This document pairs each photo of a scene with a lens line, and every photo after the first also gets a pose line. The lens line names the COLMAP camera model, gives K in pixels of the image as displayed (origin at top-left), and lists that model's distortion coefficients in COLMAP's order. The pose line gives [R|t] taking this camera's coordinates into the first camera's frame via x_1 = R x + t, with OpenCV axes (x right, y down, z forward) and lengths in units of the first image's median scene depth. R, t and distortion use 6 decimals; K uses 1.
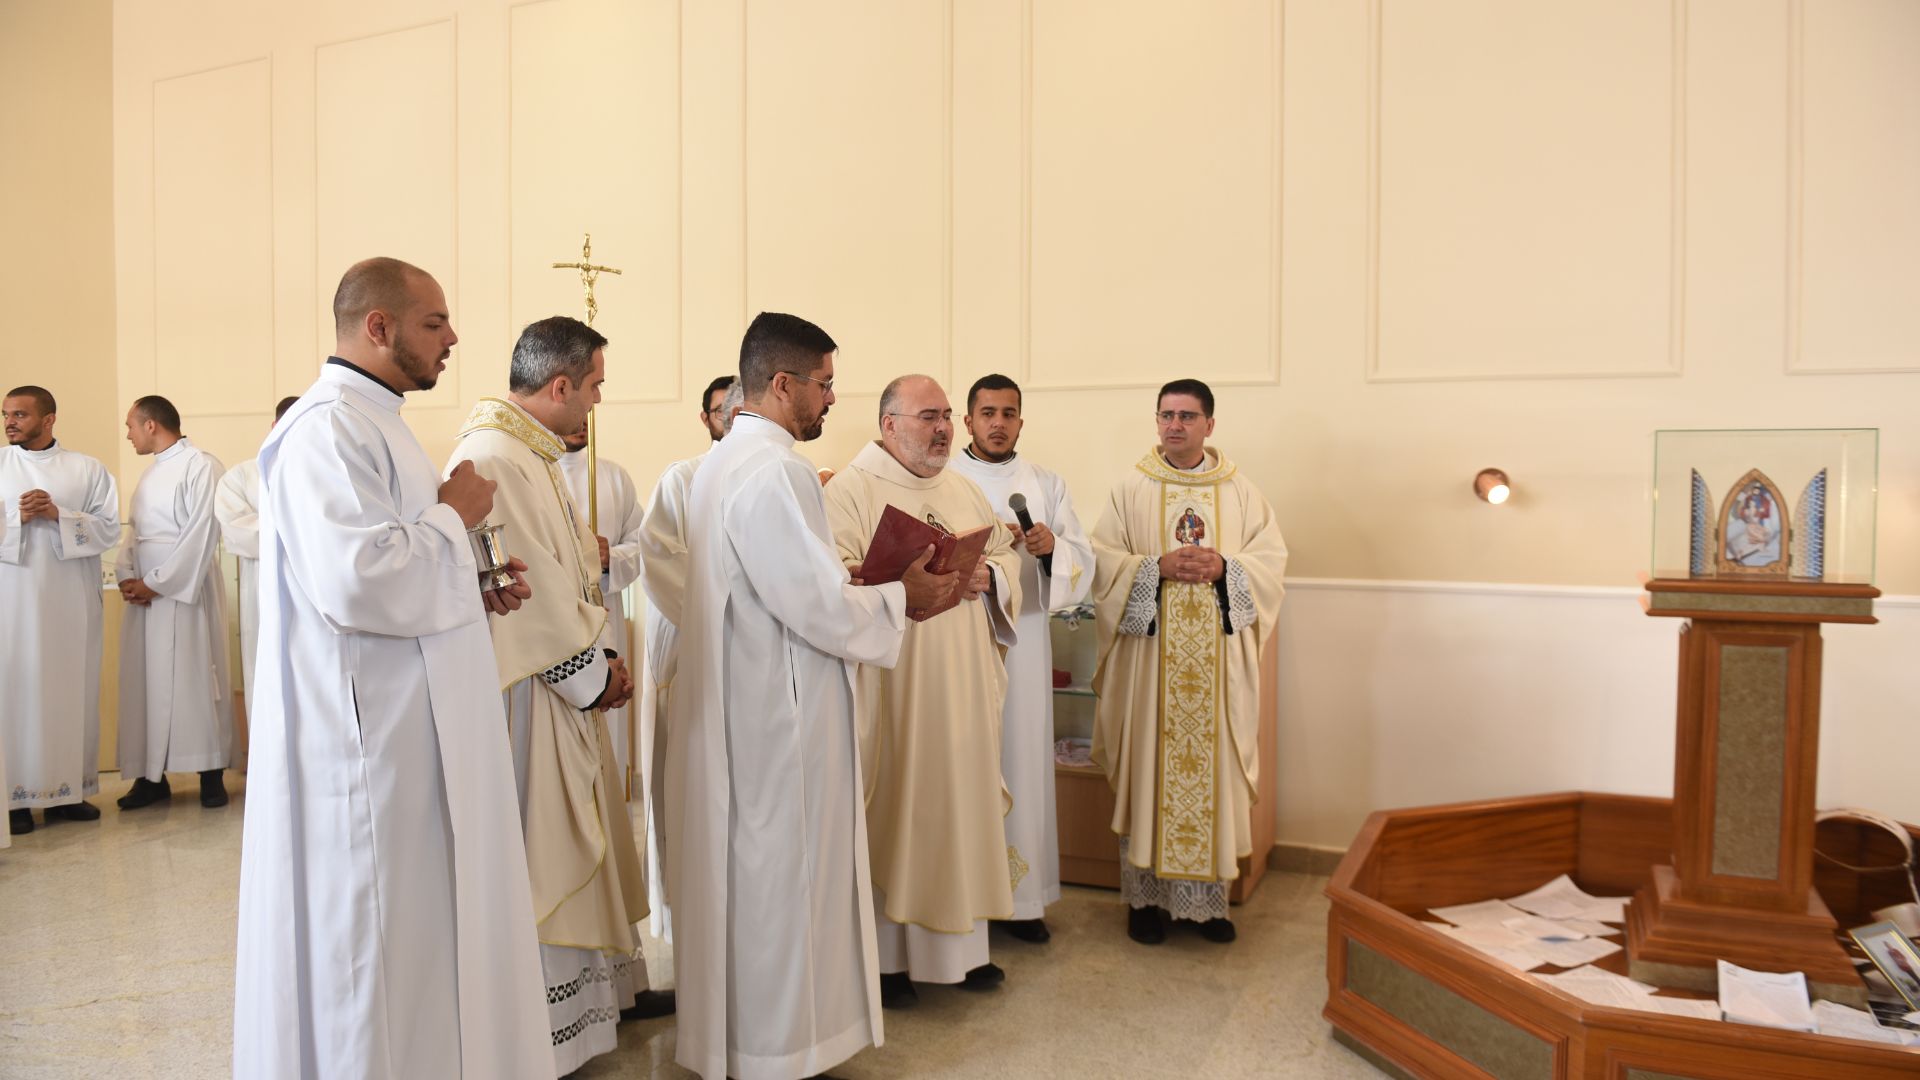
lens RADIAL K [[1292.4, 0, 905.8], [0, 1292.4, 534.3], [0, 0, 1]] dist [-0.073696, -0.000796]
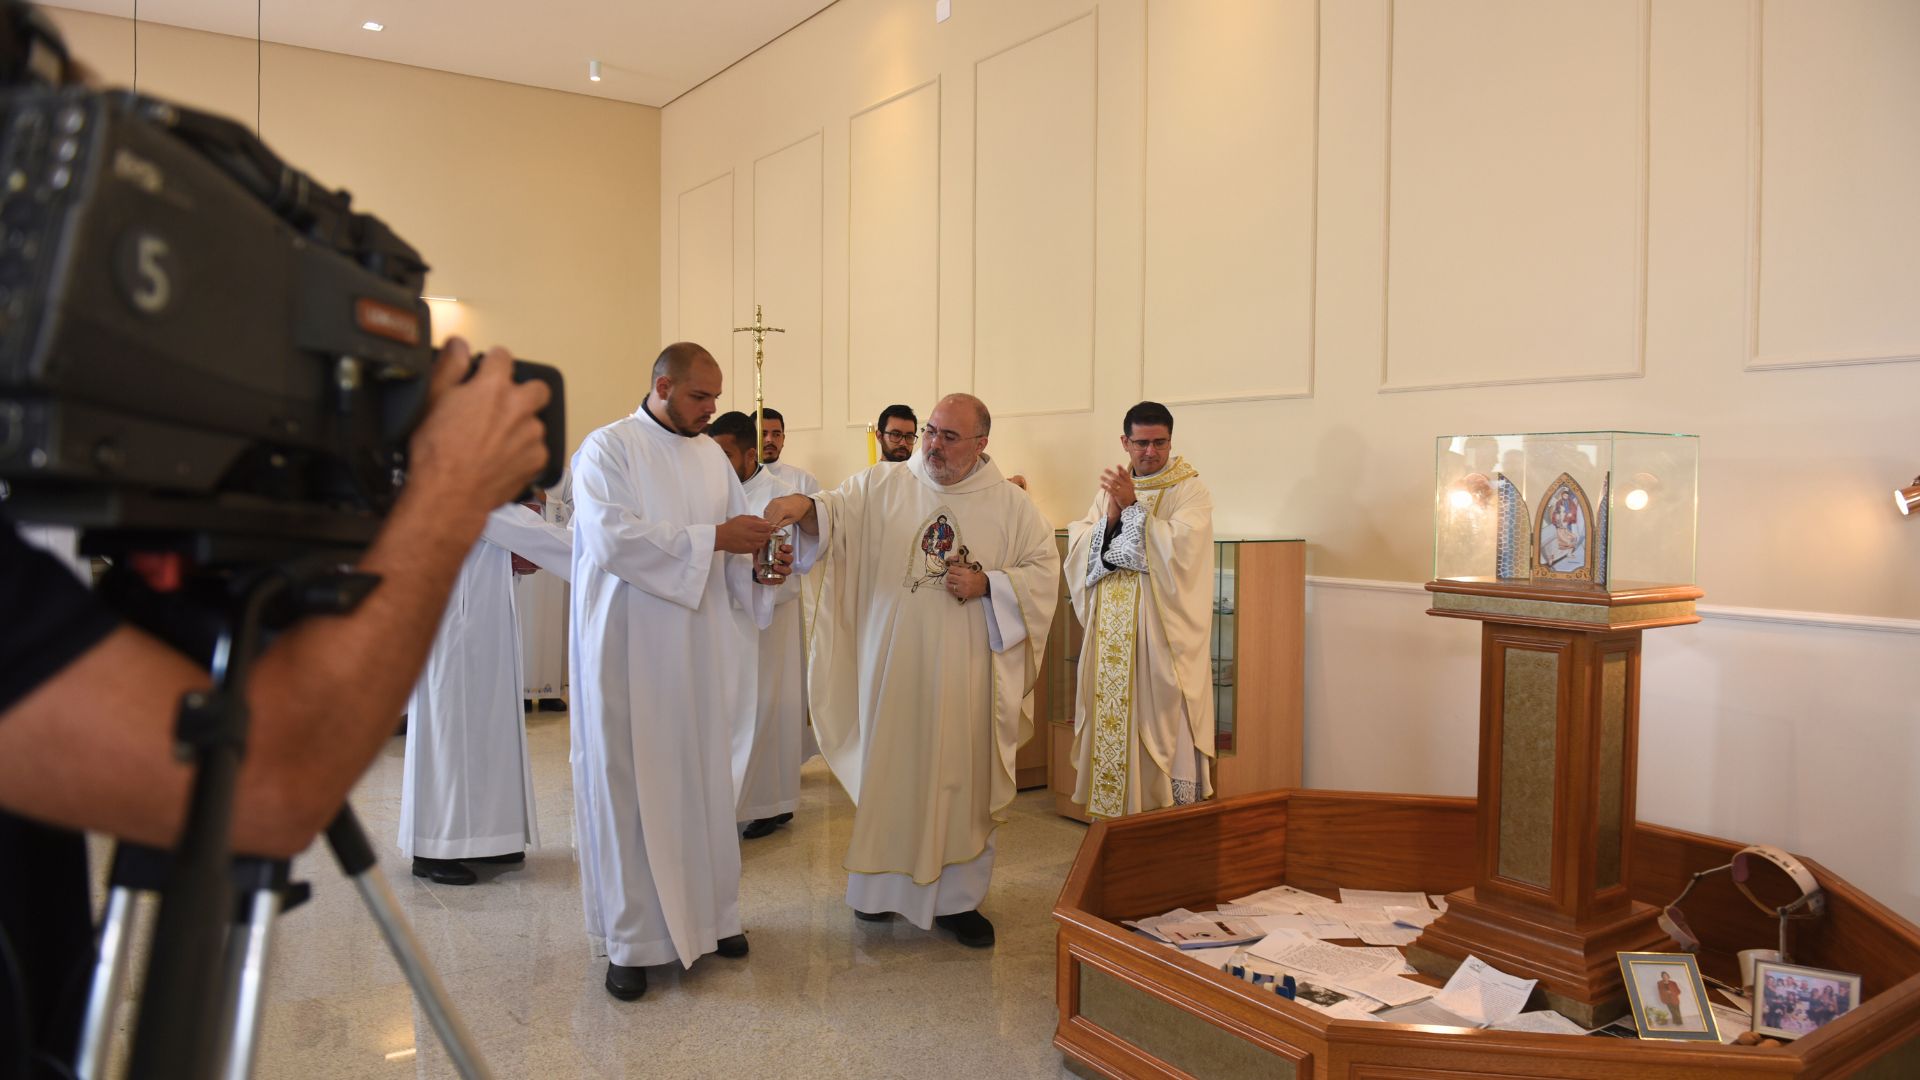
lens RADIAL K [[1282.9, 0, 927.6], [0, 1282.9, 540.5], [0, 0, 1]] dist [-0.056258, 0.000645]
pose [[0.856320, 0.027159, -0.515732, 0.762734], [-0.027509, 0.999597, 0.006963, 0.007572], [0.515713, 0.008224, 0.856722, -0.115242]]
